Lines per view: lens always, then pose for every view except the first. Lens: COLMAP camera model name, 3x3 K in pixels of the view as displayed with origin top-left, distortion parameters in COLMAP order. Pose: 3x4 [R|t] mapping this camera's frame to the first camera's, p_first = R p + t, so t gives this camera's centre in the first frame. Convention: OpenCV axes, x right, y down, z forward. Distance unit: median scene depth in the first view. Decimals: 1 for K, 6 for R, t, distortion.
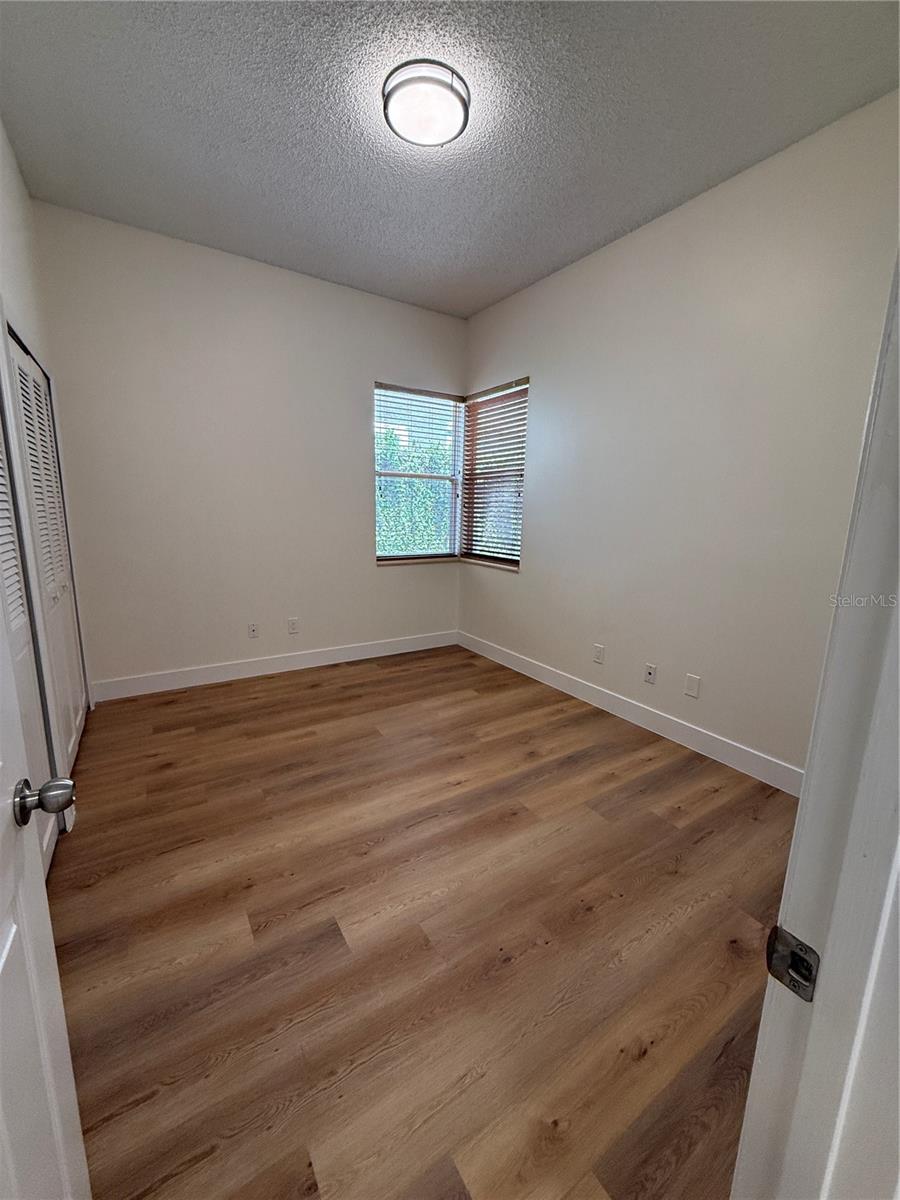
lens RADIAL K [[474.0, 0, 447.2], [0, 474.0, 596.6], [0, 0, 1]] dist [-0.000893, 0.000718]
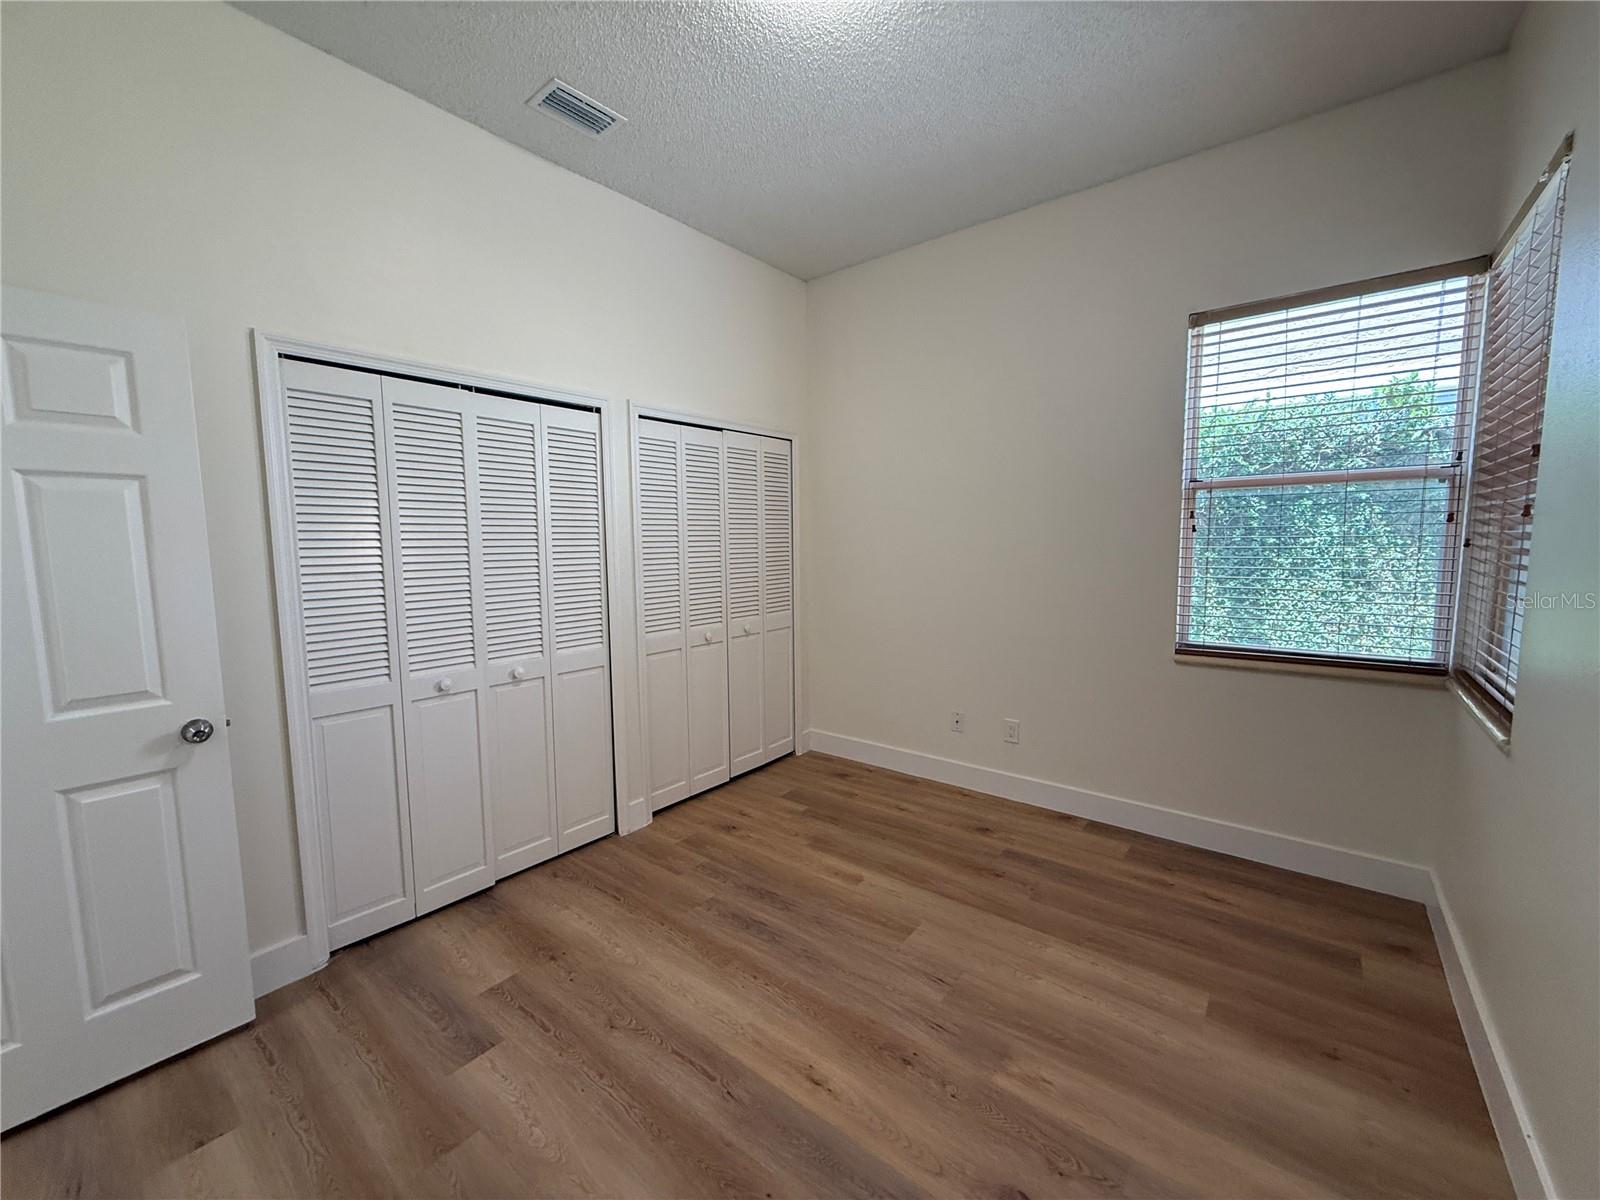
lens RADIAL K [[631.9, 0, 799.8], [0, 631.9, 603.8], [0, 0, 1]] dist [-0.000893, 0.000718]
pose [[0.326213, 0.073770, -0.942414, 0.496805], [-0.155543, 0.987550, 0.023462, -0.111666], [0.932412, 0.138933, 0.333626, 0.523732]]
